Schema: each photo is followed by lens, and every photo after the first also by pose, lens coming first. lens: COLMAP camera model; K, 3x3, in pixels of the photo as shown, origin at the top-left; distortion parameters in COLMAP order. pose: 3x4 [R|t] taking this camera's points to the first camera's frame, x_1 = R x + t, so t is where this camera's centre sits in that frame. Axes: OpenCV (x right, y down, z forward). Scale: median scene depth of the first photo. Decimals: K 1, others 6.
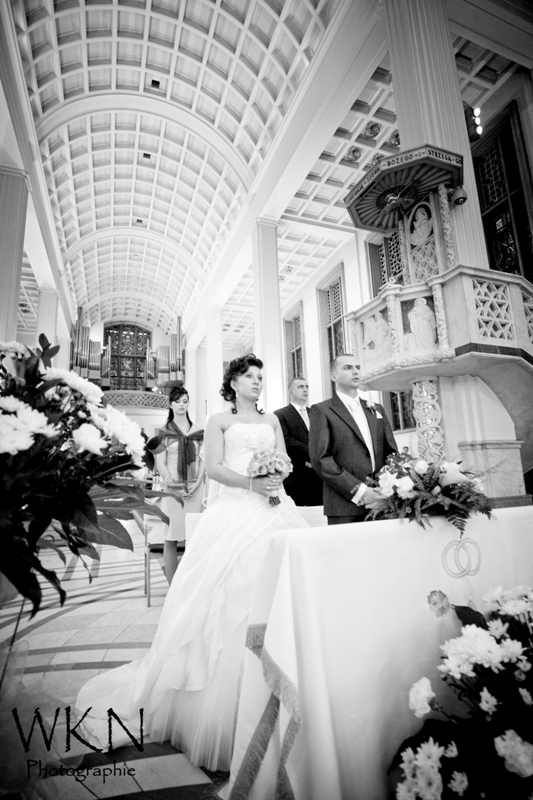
lens RADIAL K [[399.9, 0, 266.5], [0, 399.9, 400.0], [0, 0, 1]] dist [-0.015700, -0.001387]
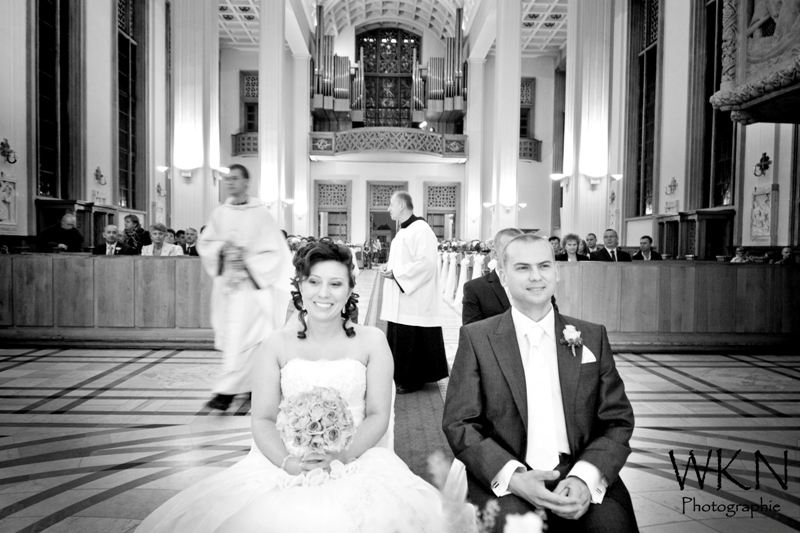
lens RADIAL K [[567.6, 0, 400.0], [0, 567.6, 266.5], [0, 0, 1]] dist [0.006763, -0.035931]
pose [[0.943361, 0.061167, -0.326080, 0.072635], [0.011920, 0.975974, 0.217560, -0.006361], [0.331553, -0.209125, 0.919967, 0.141472]]
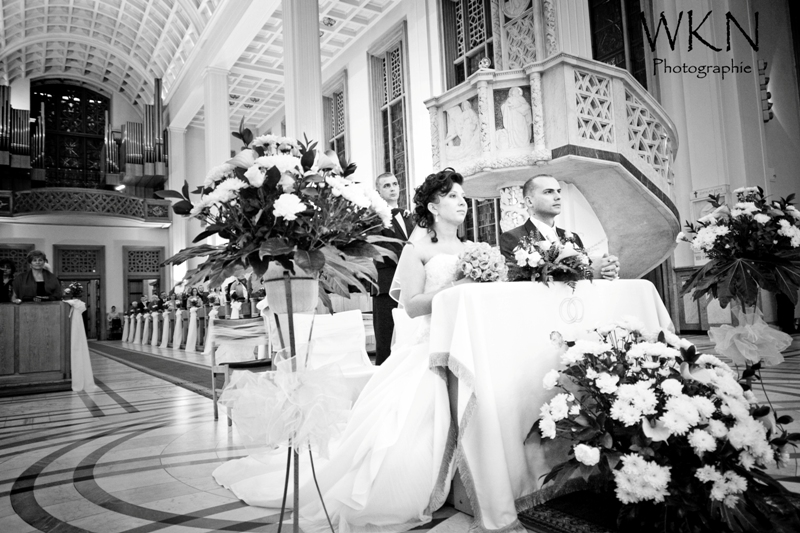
lens RADIAL K [[567.6, 0, 400.0], [0, 567.6, 266.5], [0, 0, 1]] dist [0.006763, -0.035931]
pose [[0.978142, 0.006016, 0.207850, -0.082811], [-0.026022, 0.995265, 0.093652, 0.013040], [-0.206302, -0.097014, 0.973667, -0.128459]]
